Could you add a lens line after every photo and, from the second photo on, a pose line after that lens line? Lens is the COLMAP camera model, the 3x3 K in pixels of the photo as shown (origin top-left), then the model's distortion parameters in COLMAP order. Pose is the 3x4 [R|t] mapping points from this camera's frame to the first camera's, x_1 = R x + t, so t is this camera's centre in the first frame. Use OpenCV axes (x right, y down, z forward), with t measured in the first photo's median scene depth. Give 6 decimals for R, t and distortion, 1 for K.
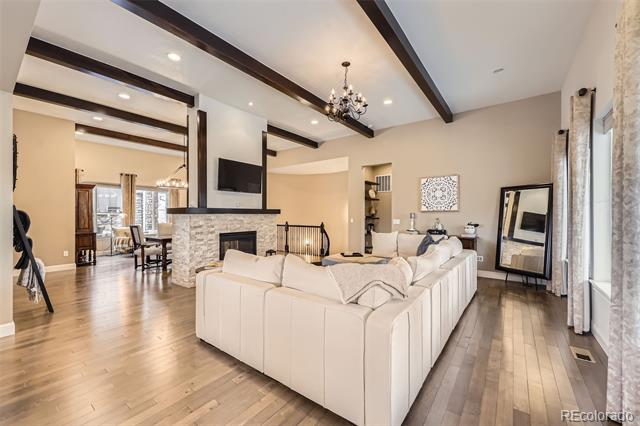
lens RADIAL K [[258.8, 0, 315.4], [0, 258.8, 212.8], [0, 0, 1]] dist [0.000710, -0.000024]
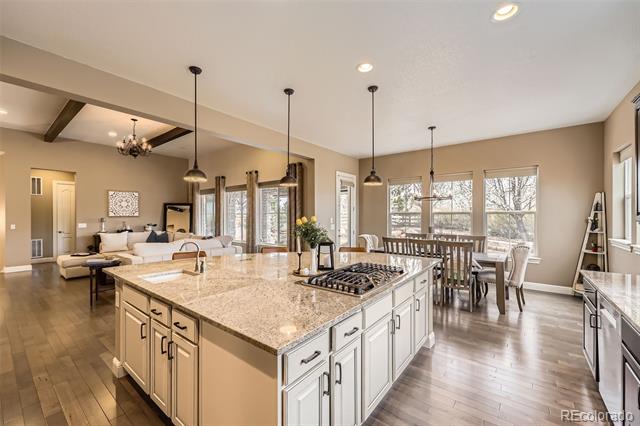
lens RADIAL K [[261.2, 0, 316.1], [0, 261.2, 218.6], [0, 0, 1]] dist [-0.000160, -0.000129]
pose [[0.025852, -0.010661, 0.999609, -0.924763], [-0.005044, 0.999929, 0.010795, -0.015818], [-0.999653, -0.005322, 0.025796, -0.057936]]
